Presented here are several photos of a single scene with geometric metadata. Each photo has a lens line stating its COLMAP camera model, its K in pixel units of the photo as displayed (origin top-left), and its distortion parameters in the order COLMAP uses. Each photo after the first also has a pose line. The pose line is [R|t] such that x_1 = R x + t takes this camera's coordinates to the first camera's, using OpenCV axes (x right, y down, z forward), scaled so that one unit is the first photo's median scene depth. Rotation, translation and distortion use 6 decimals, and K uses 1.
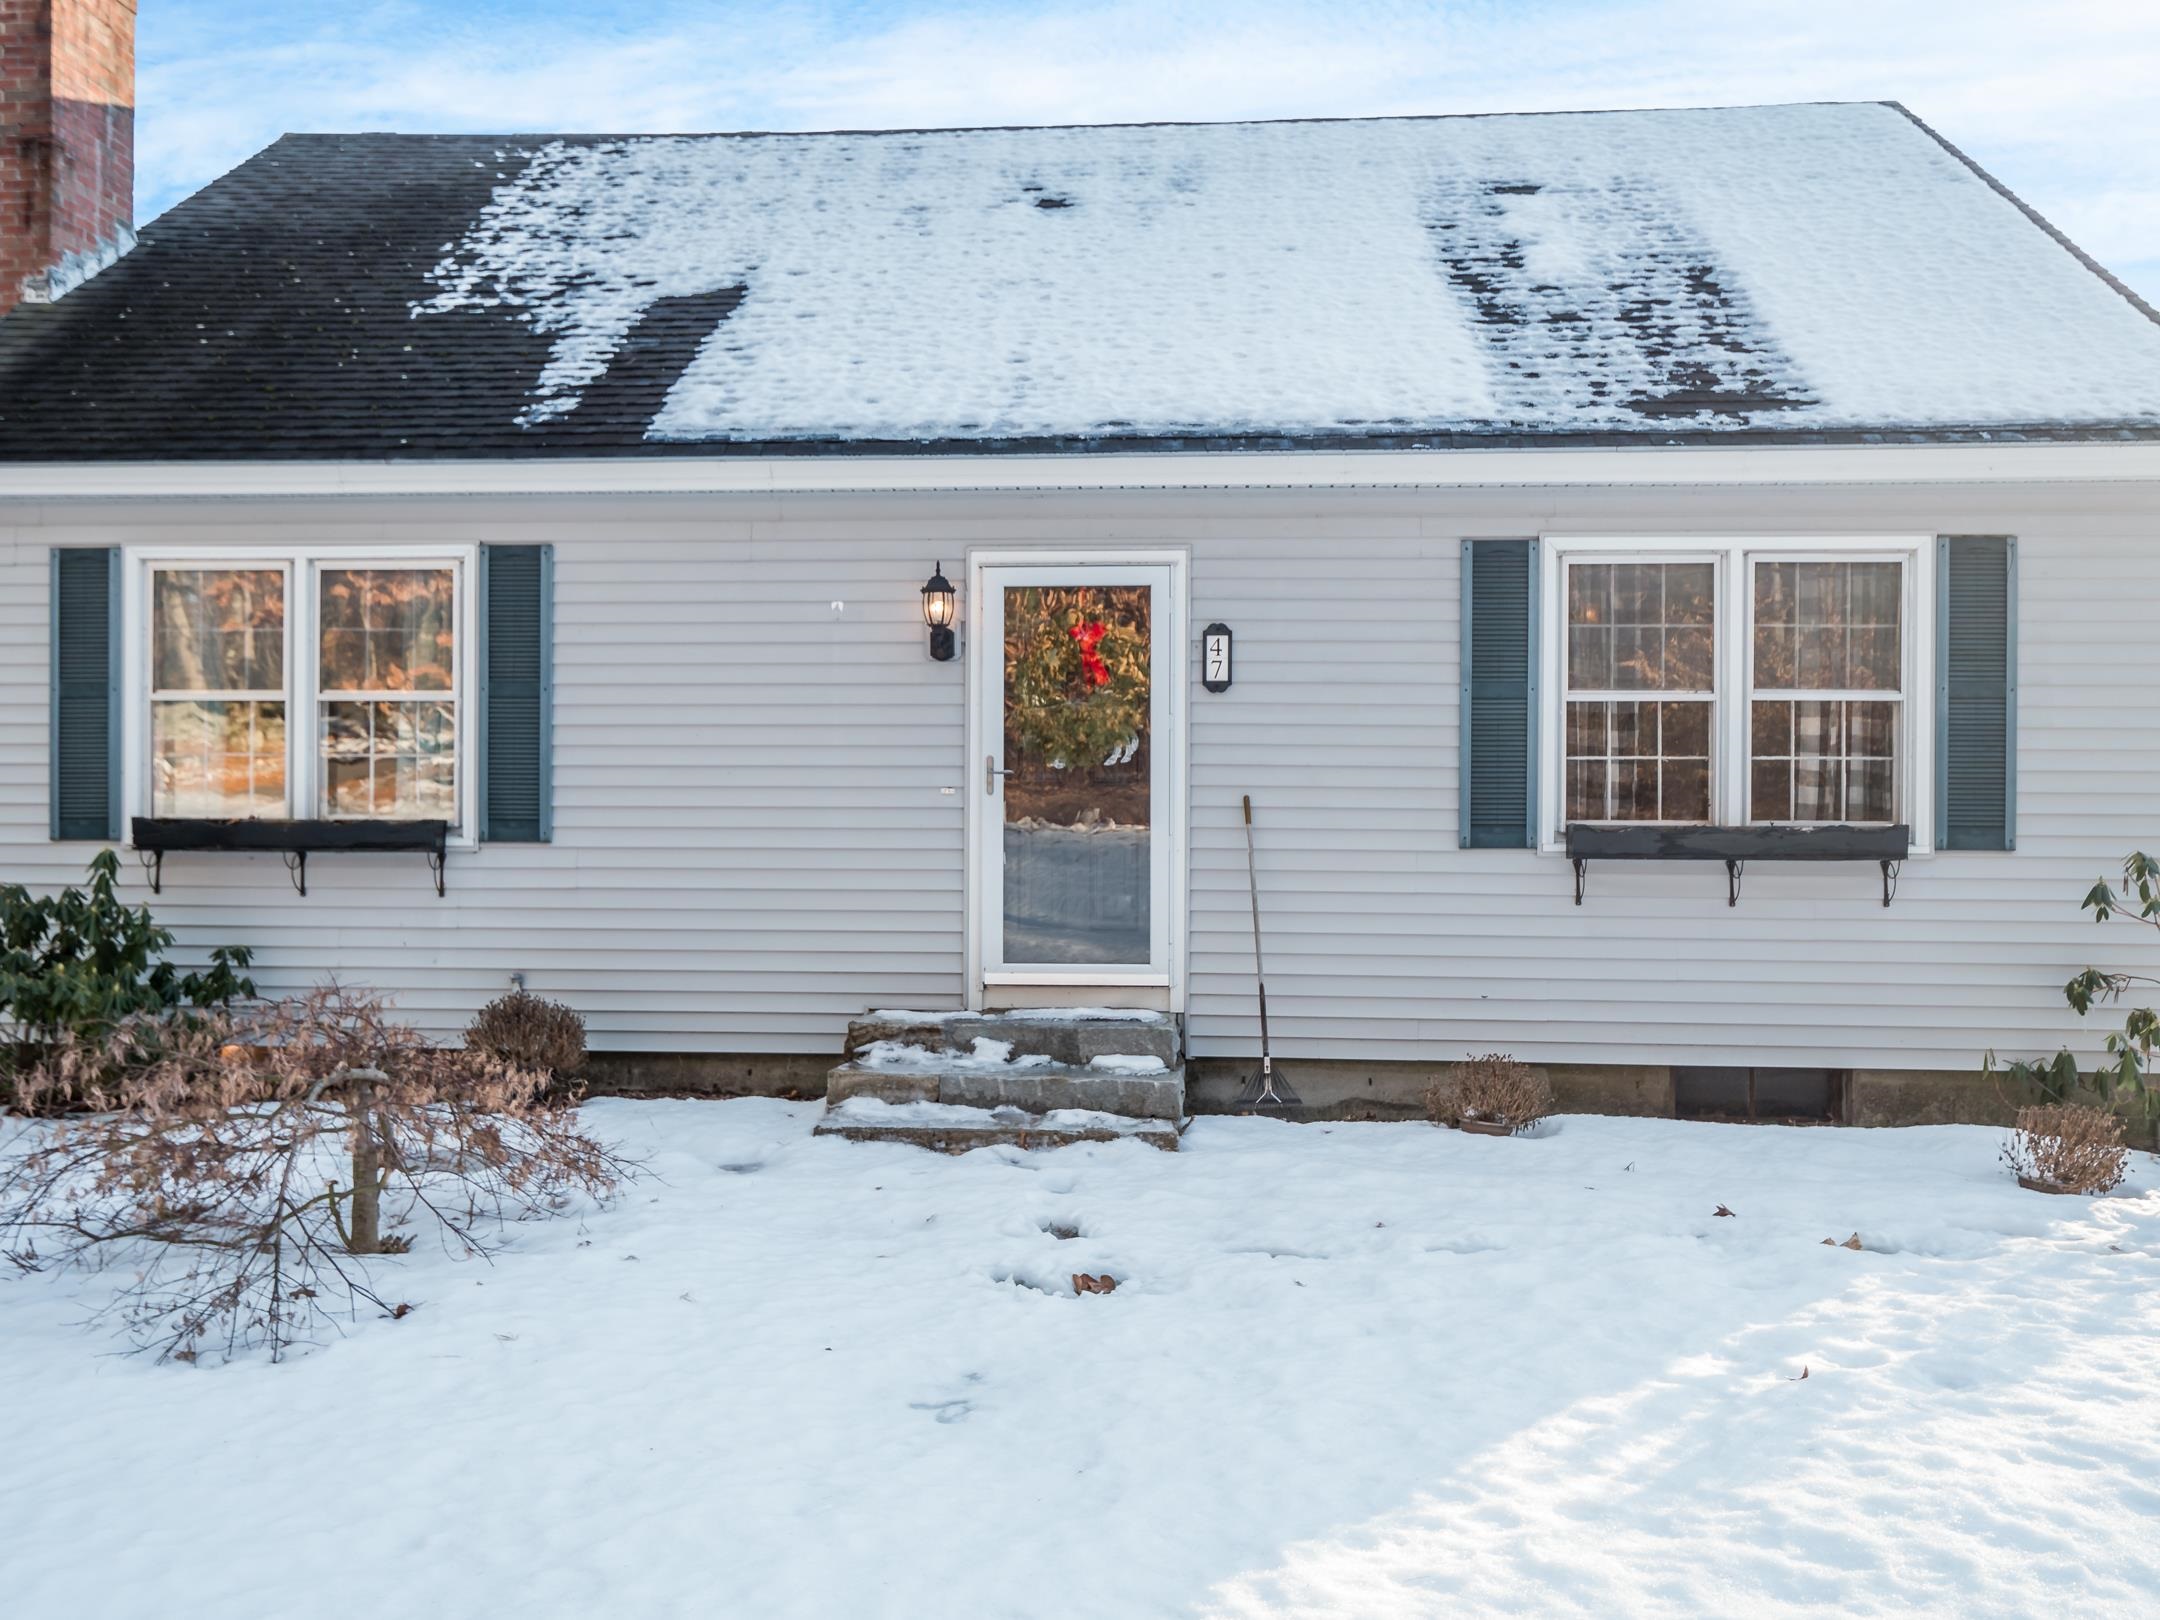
lens RADIAL K [[1807.7, 0, 1076.4], [0, 1807.7, 814.7], [0, 0, 1]] dist [-0.005480, 0.005452]
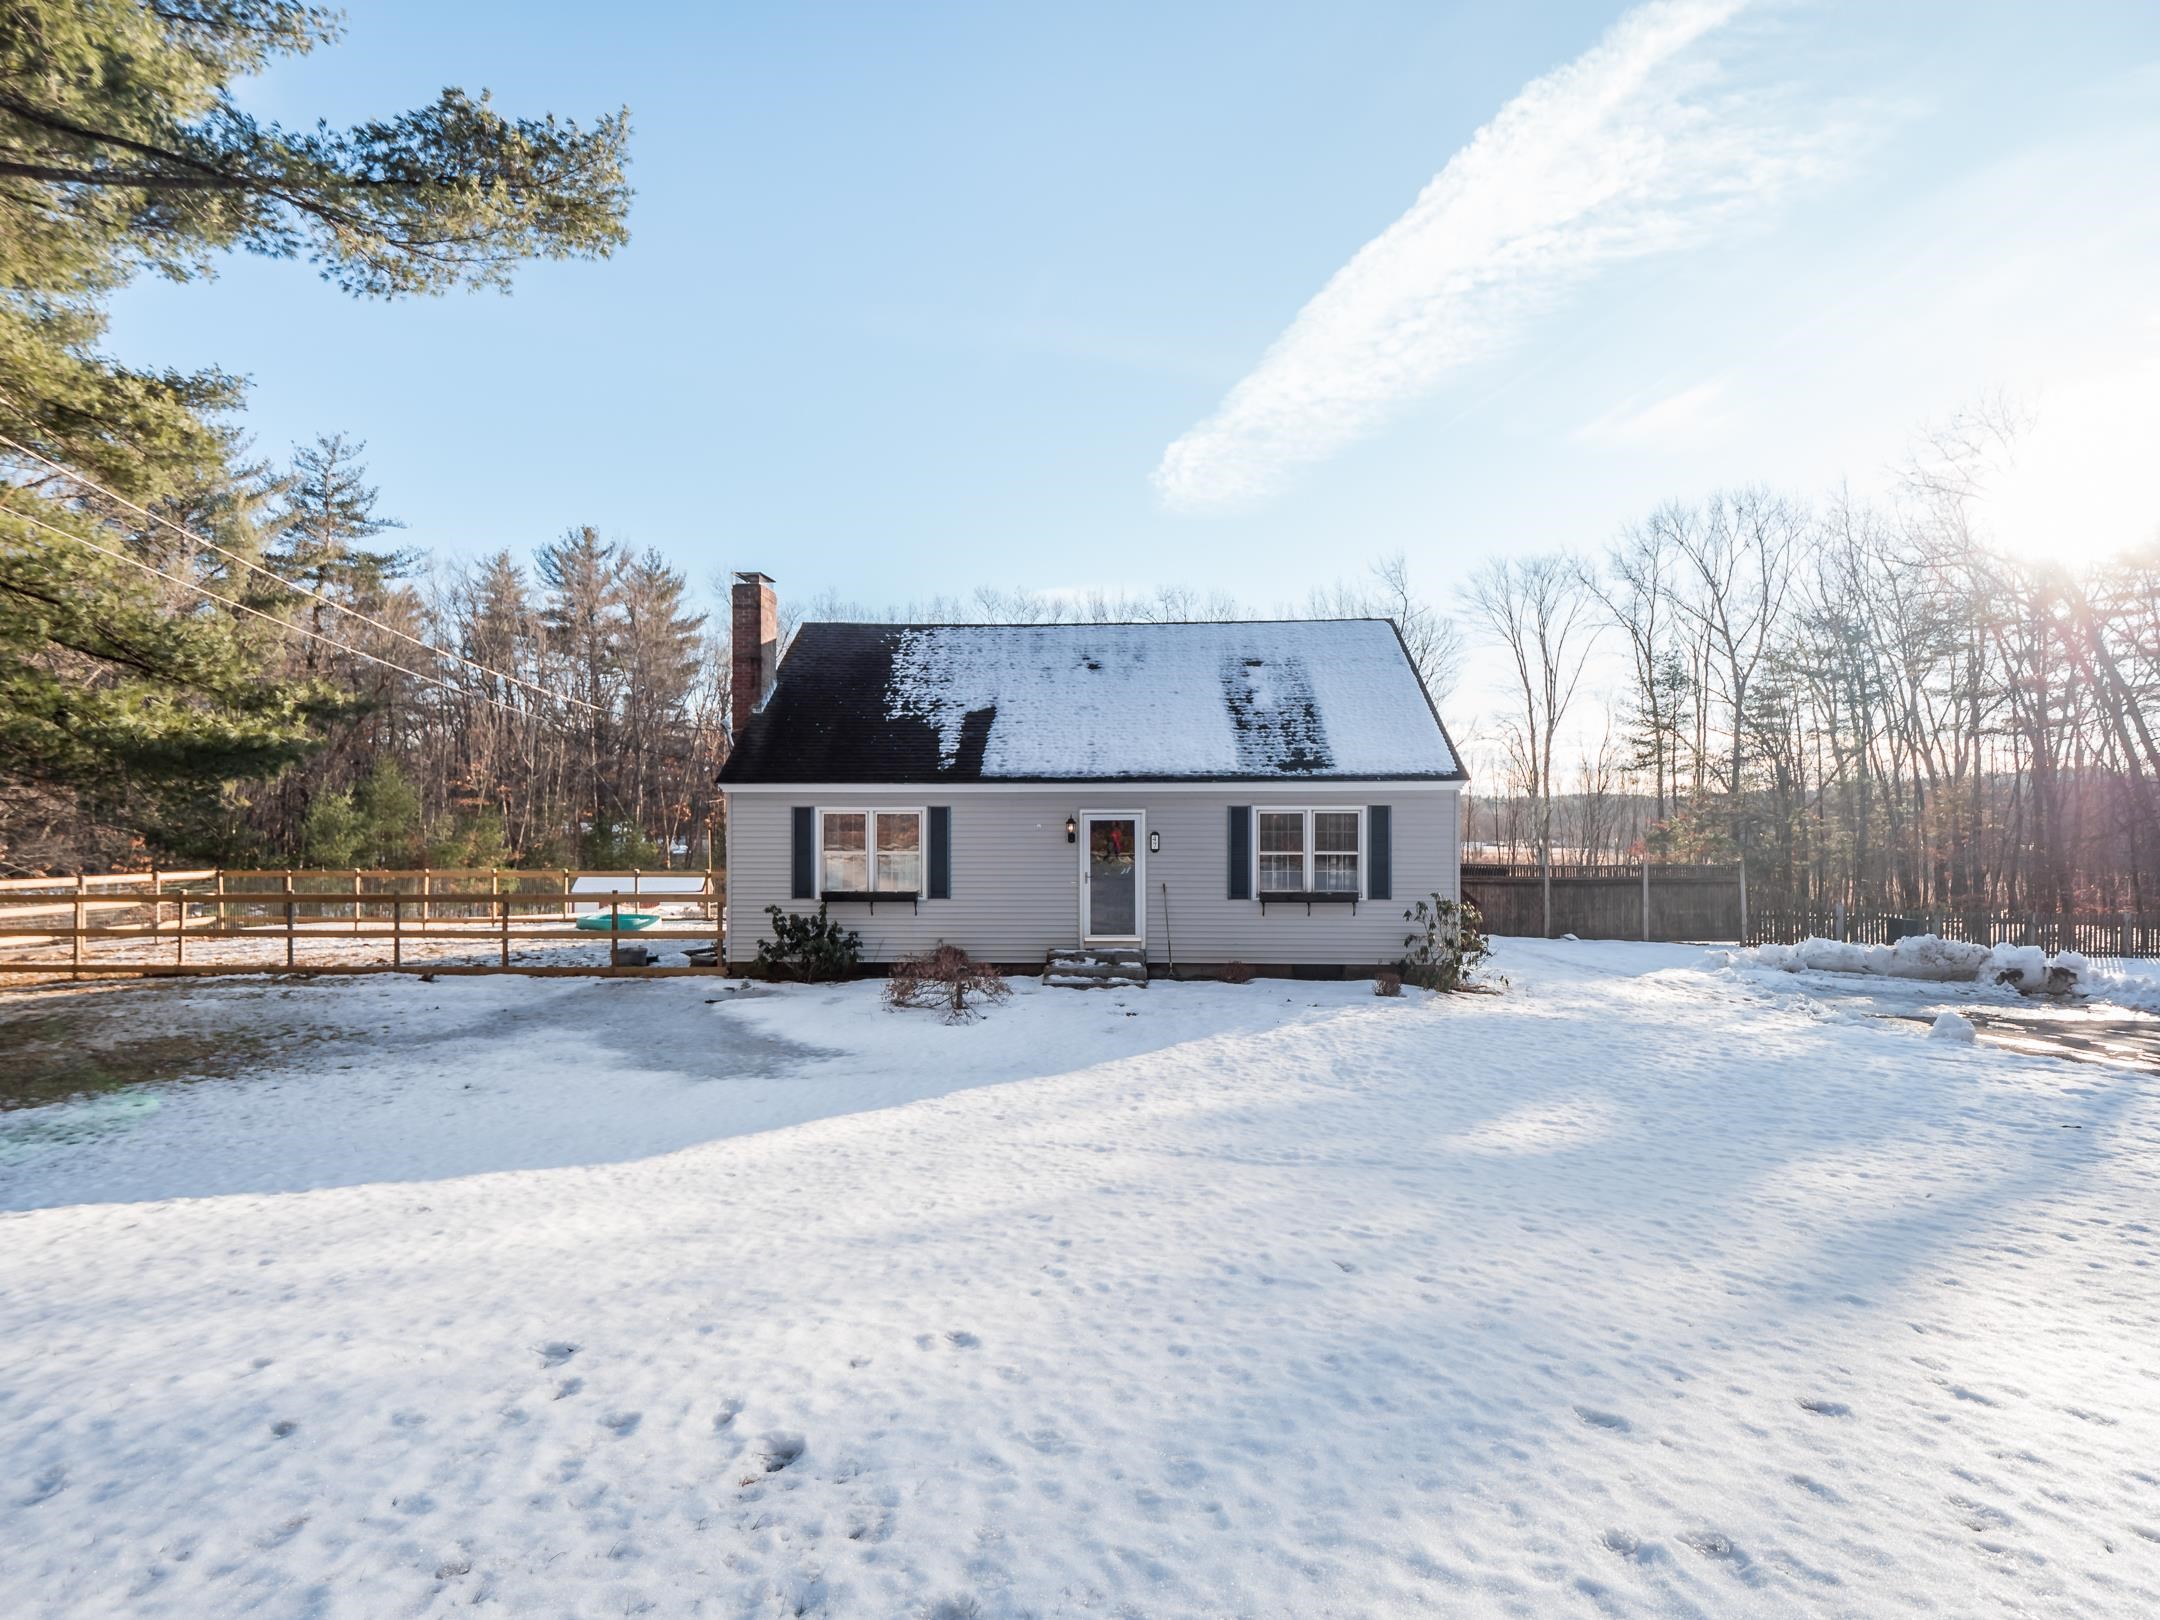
lens RADIAL K [[1082.5, 0, 1085.5], [0, 1082.5, 816.3], [0, 0, 1]] dist [-0.004014, -0.000796]
pose [[0.999496, -0.005053, 0.031336, -0.109485], [0.005257, 0.999966, -0.006415, -0.119747], [-0.031303, 0.006577, 0.999488, -0.963542]]
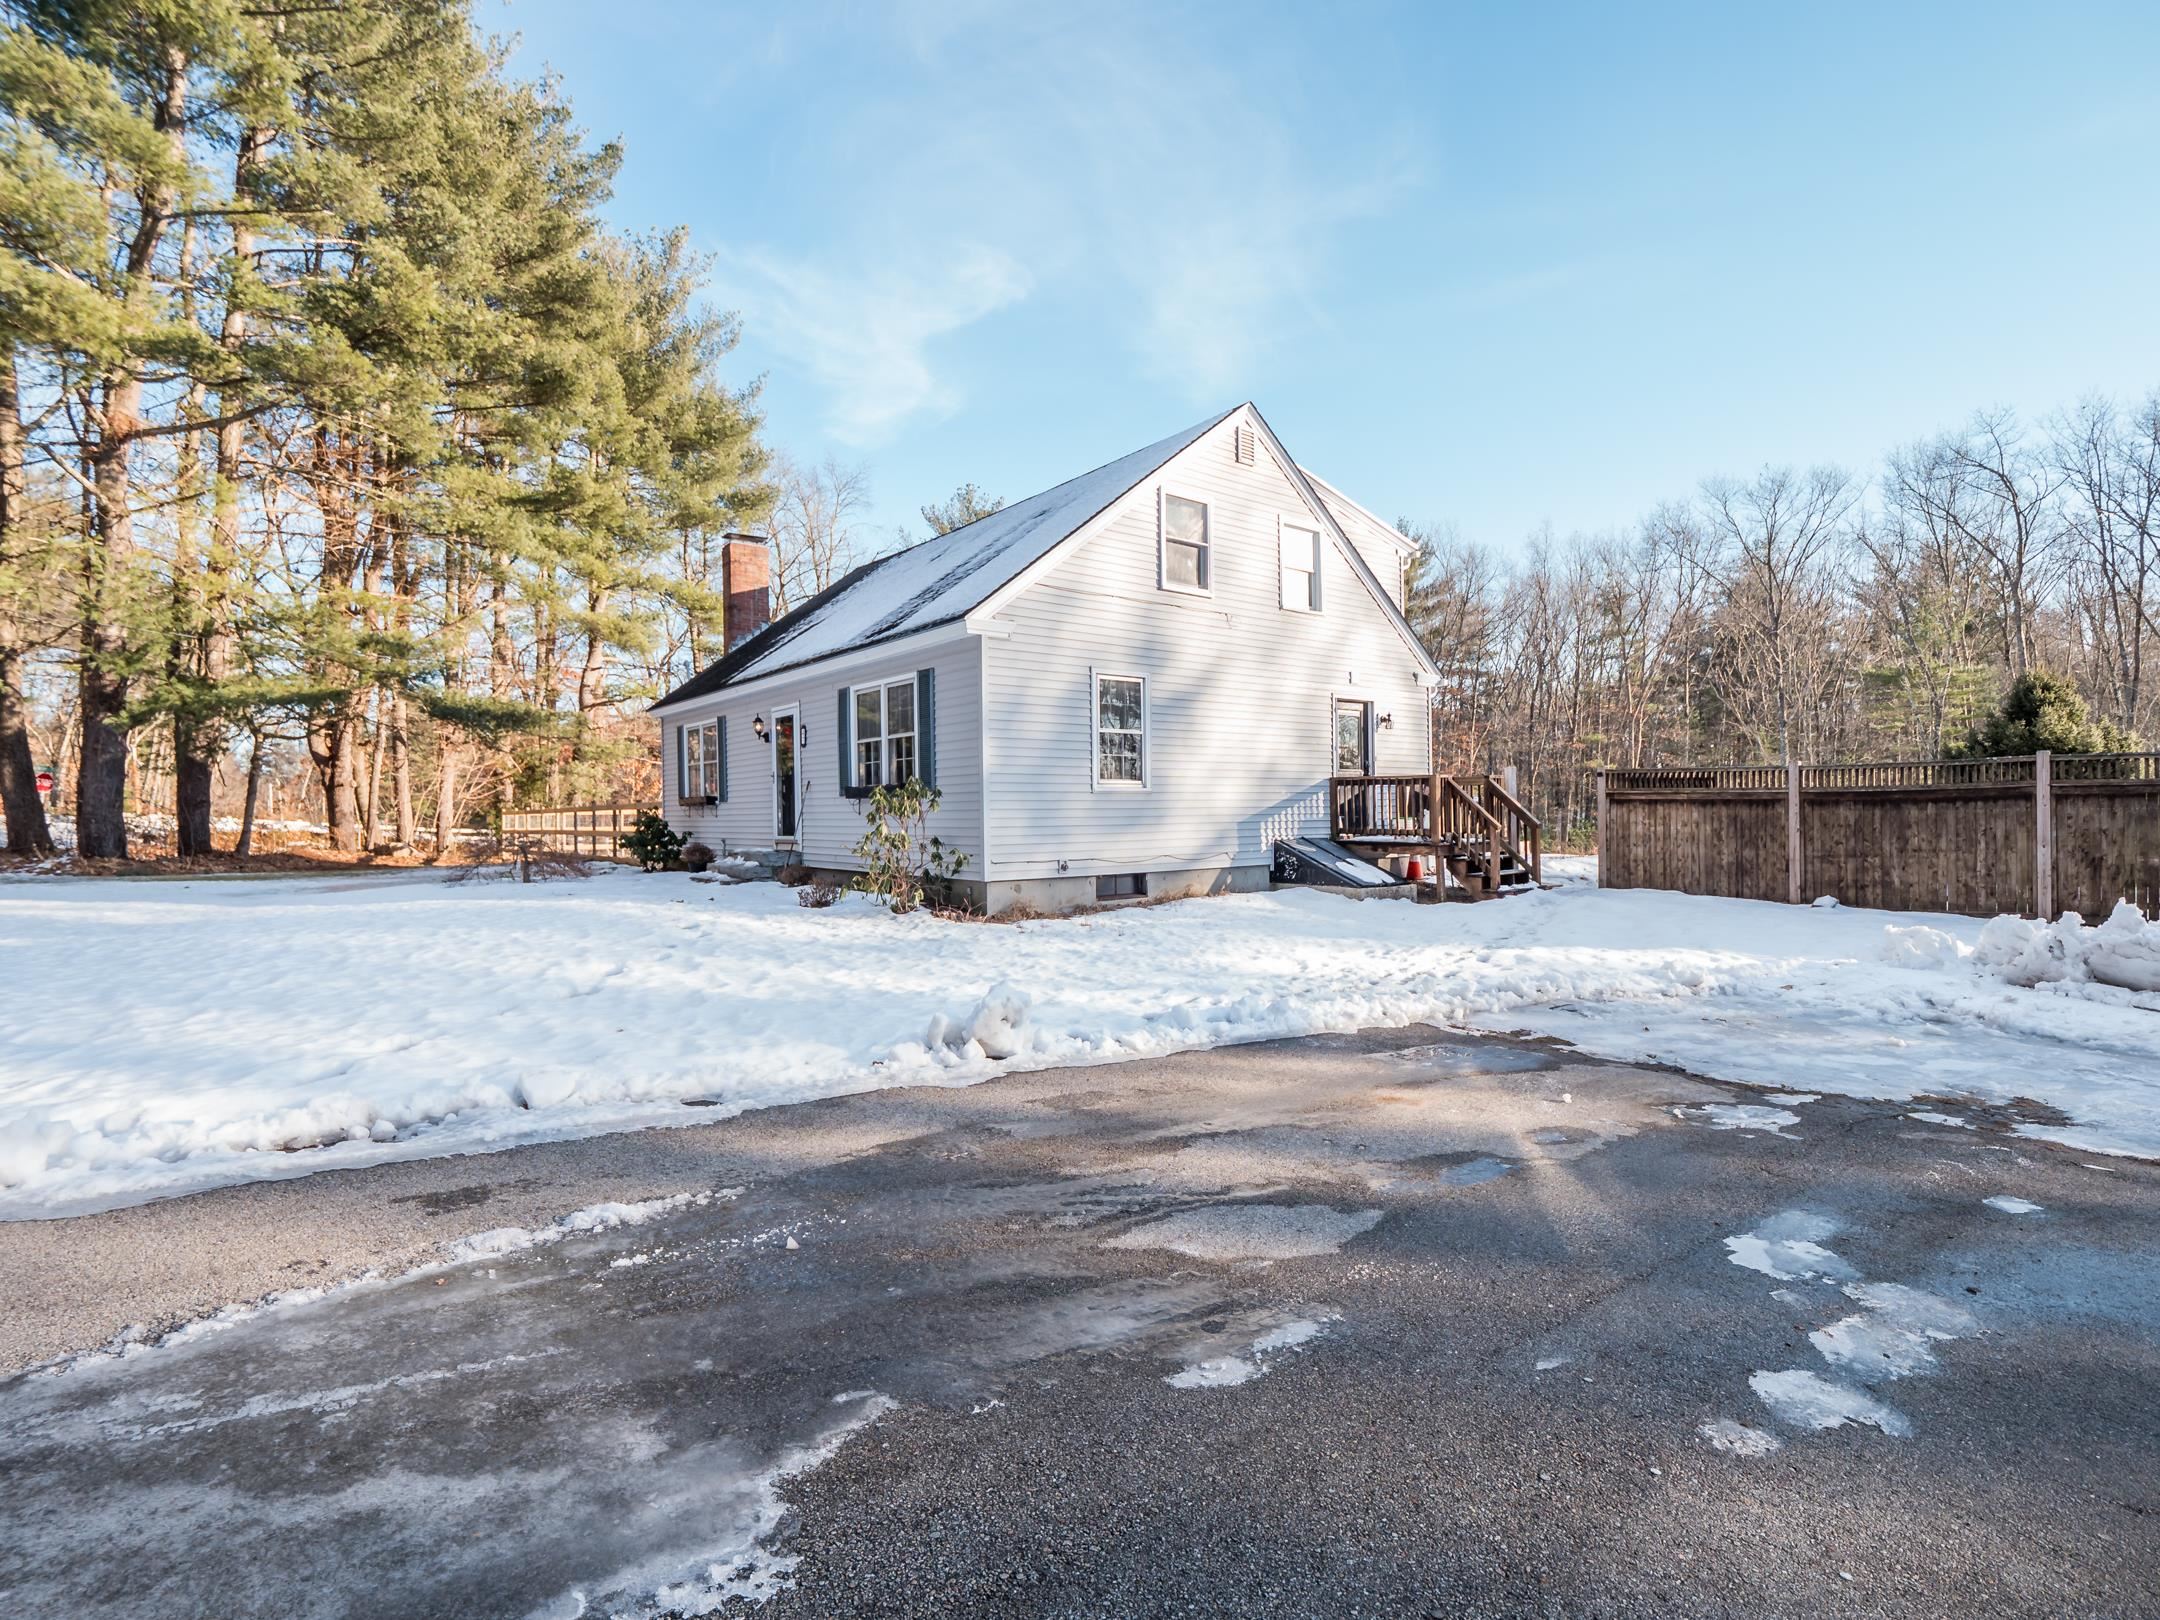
lens RADIAL K [[1082.5, 0, 1078.8], [0, 1082.5, 811.8], [0, 0, 1]] dist [-0.004014, -0.000796]
pose [[0.659184, -0.016603, -0.751799, 1.707695], [0.018708, 0.999809, -0.005677, 0.056535], [0.751749, -0.010322, 0.659368, 0.148787]]
